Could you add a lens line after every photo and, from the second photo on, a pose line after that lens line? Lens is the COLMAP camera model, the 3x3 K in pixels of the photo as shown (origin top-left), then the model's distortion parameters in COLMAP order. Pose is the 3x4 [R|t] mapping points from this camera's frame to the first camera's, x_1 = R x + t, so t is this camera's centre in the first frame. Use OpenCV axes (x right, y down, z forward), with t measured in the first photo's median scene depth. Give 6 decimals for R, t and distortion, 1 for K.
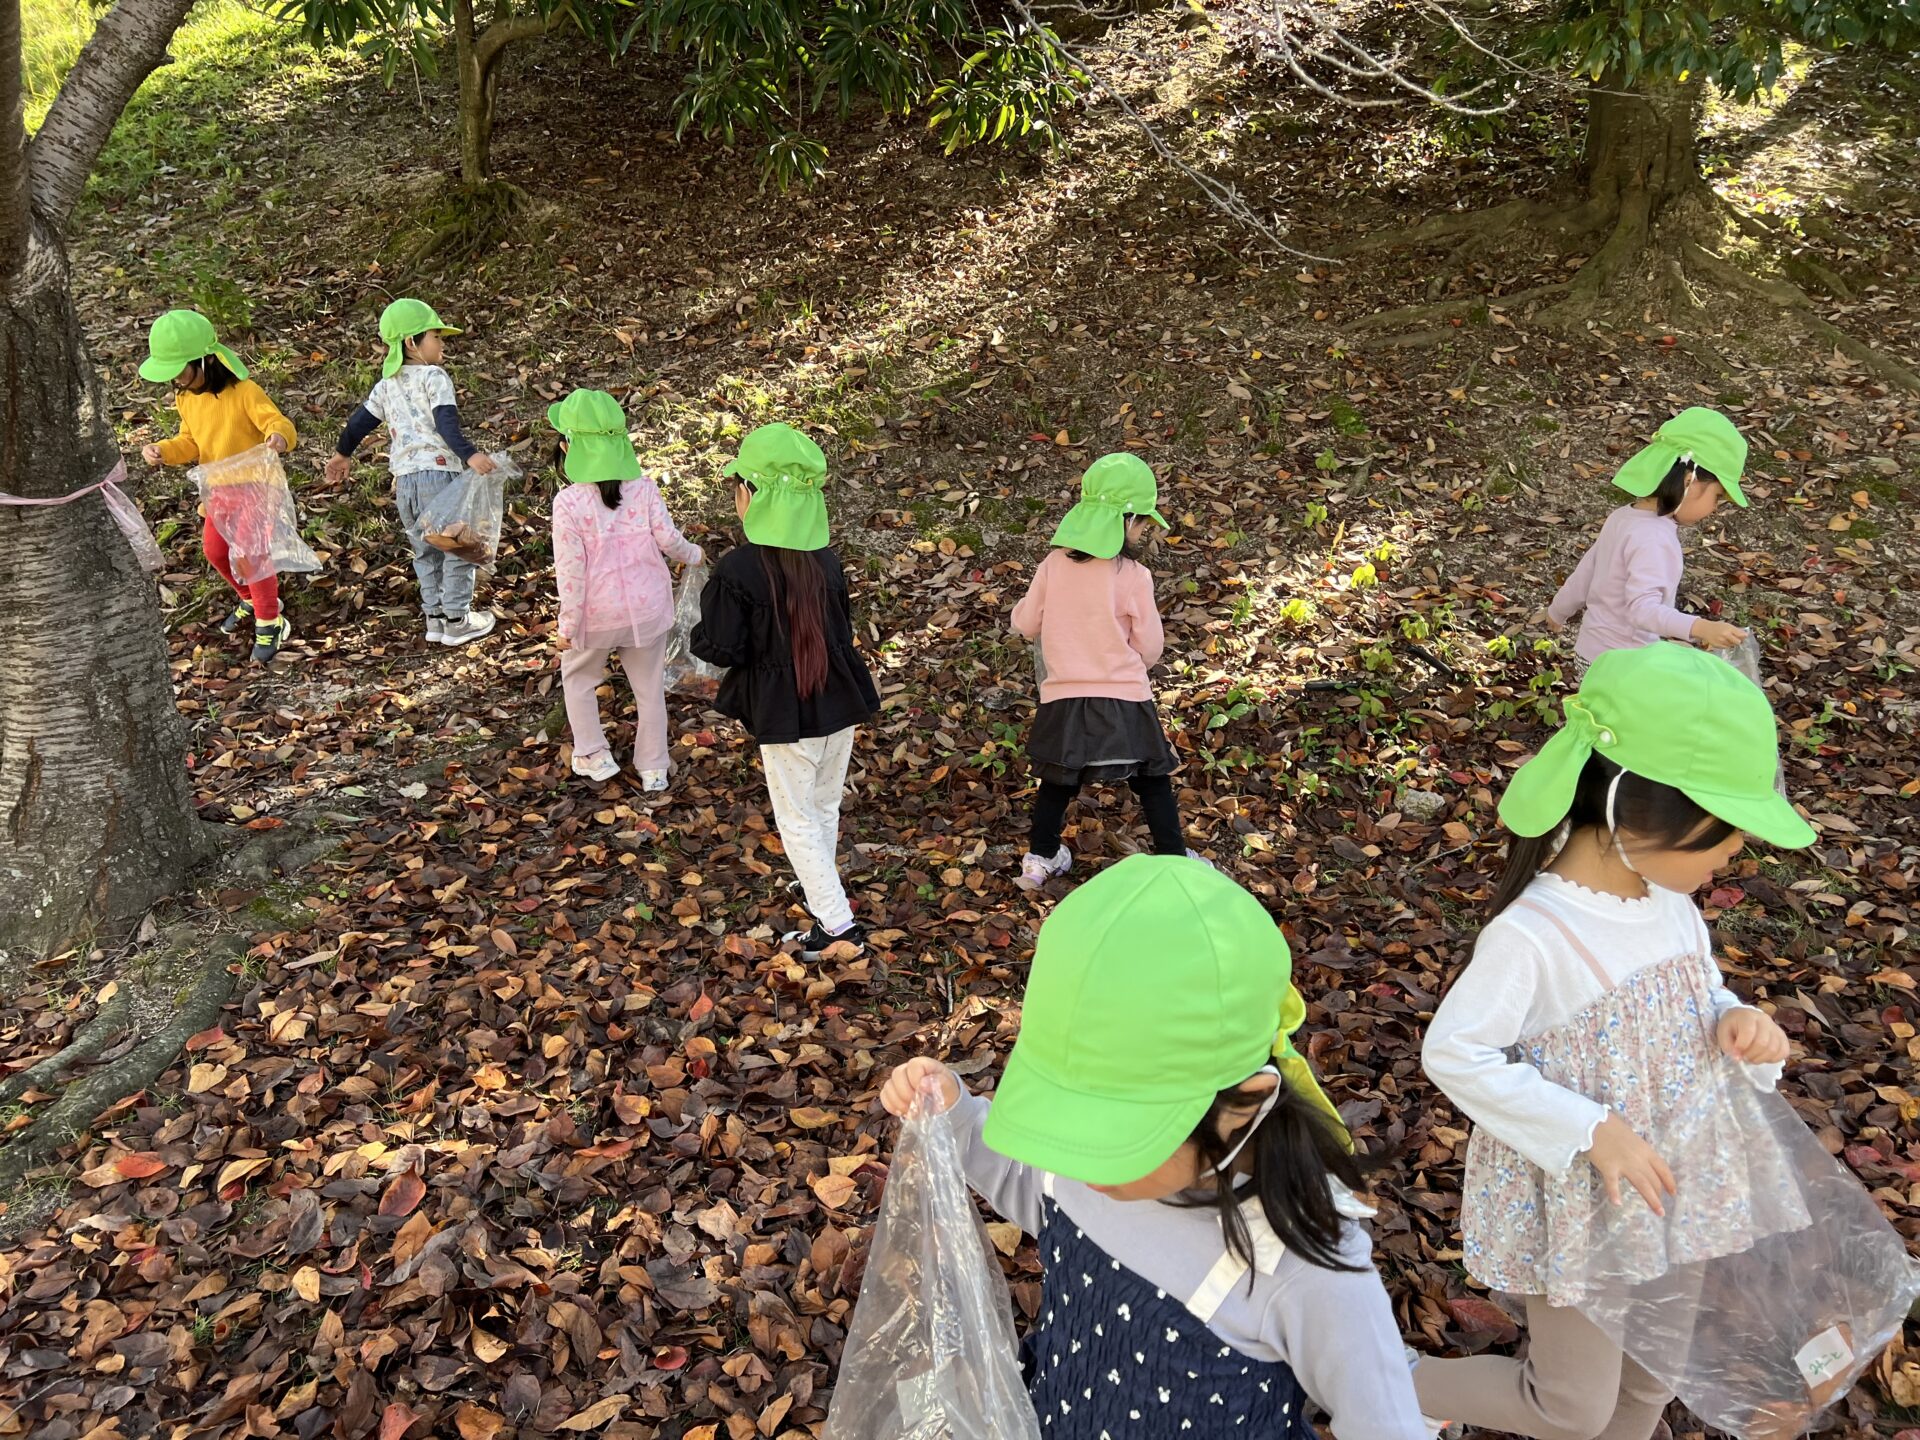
lens RADIAL K [[1442.2, 0, 957.4], [0, 1442.2, 716.2], [0, 0, 1]] dist [0.006198, -0.026666]
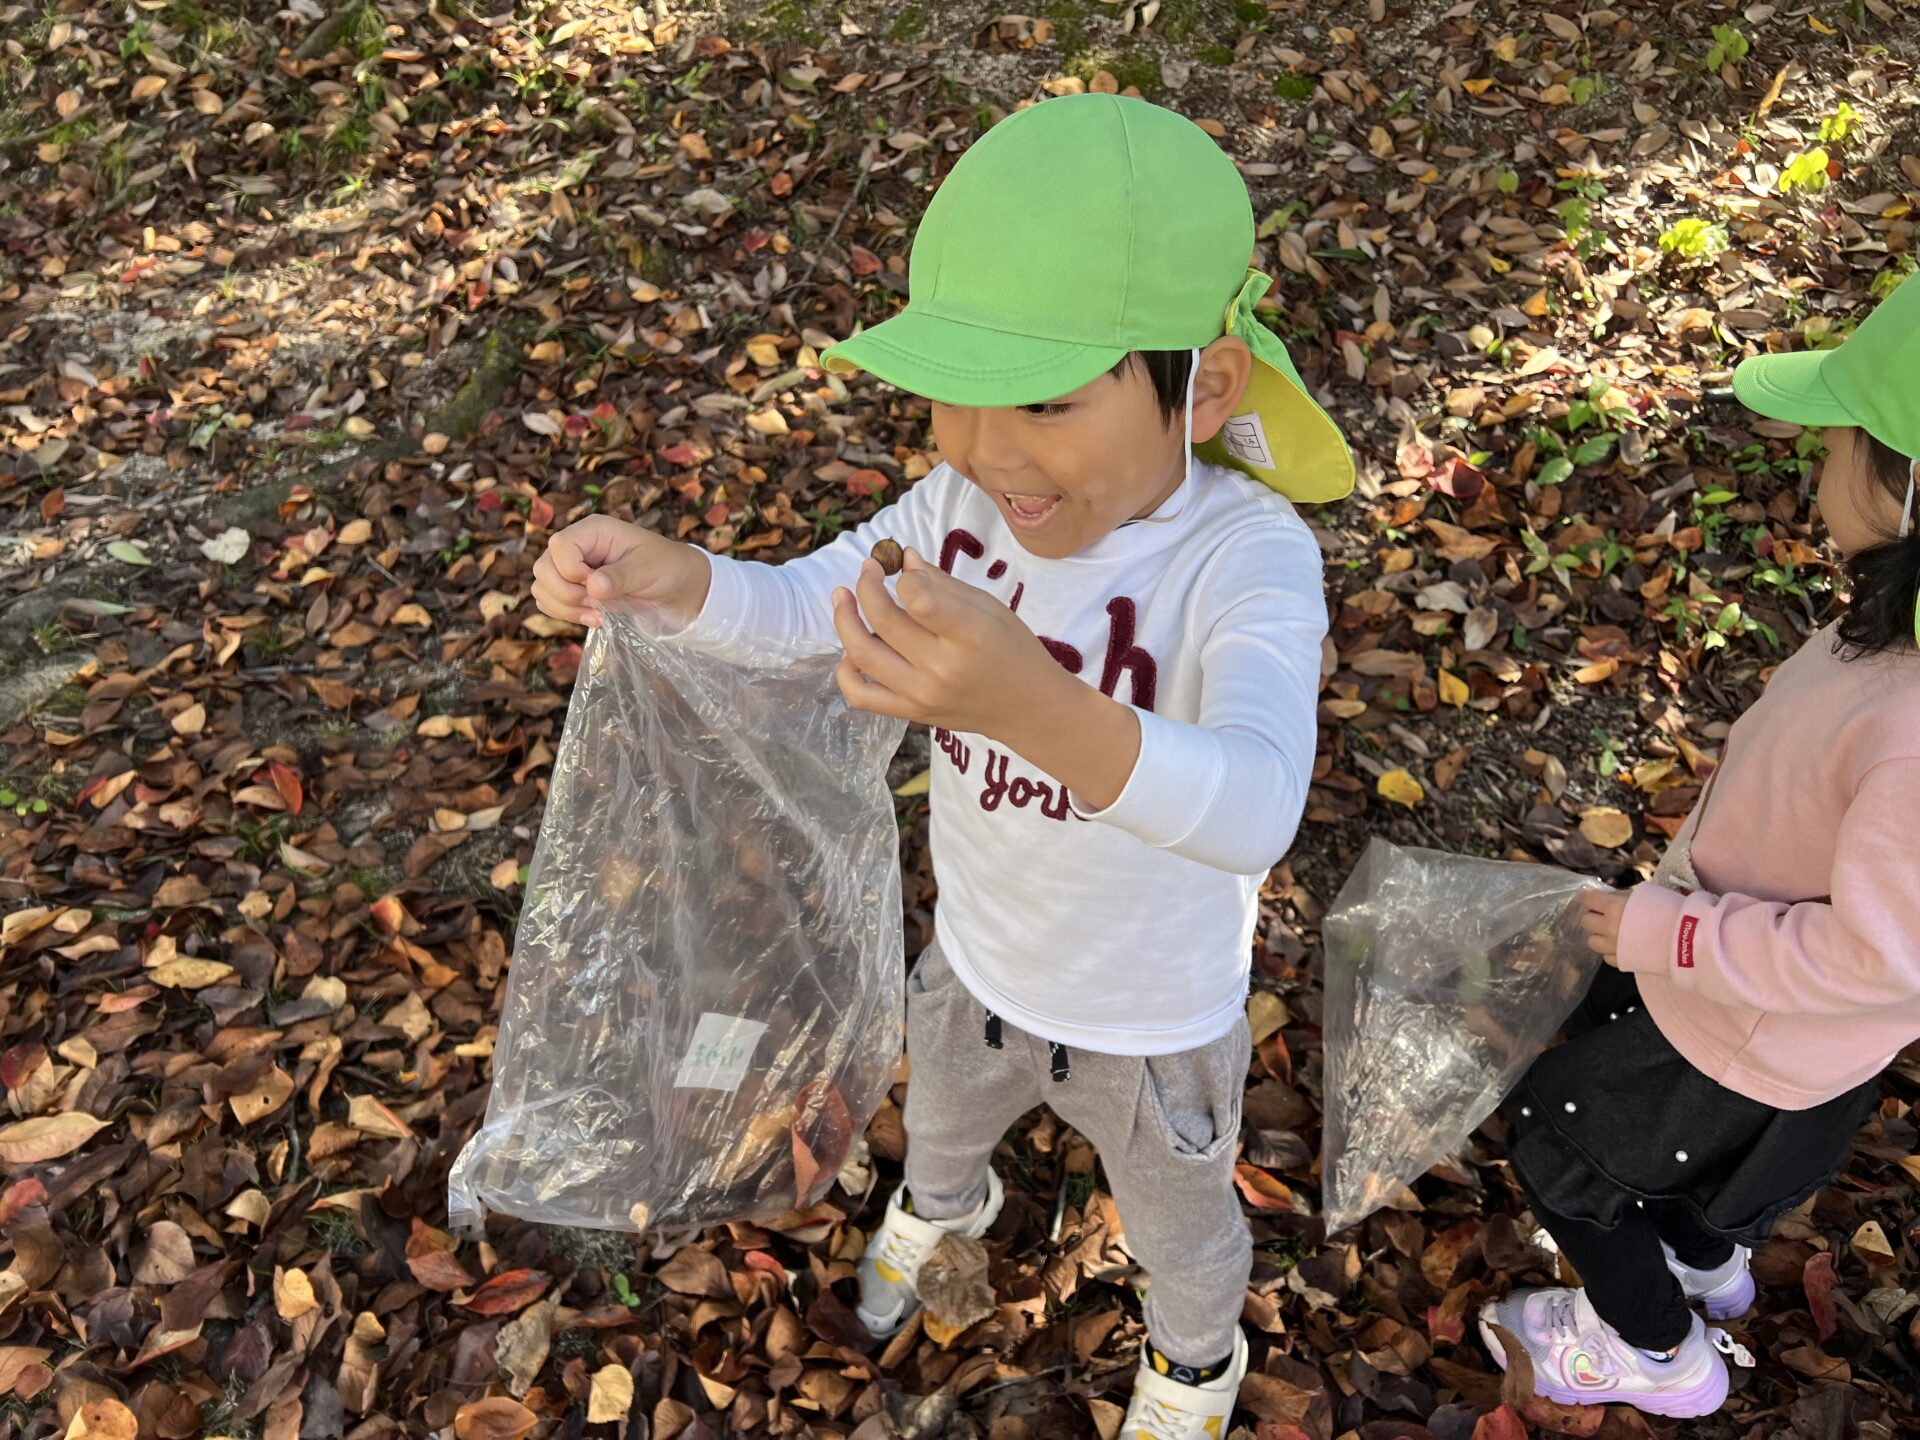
lens RADIAL K [[1442.2, 0, 957.1], [0, 1442.2, 728.1], [0, 0, 1]] dist [0.006198, -0.026666]
pose [[0.995477, 0.056615, -0.076296, -0.007660], [-0.025879, 0.934273, 0.355618, -0.085737], [0.091414, -0.352035, 0.931512, 0.342260]]
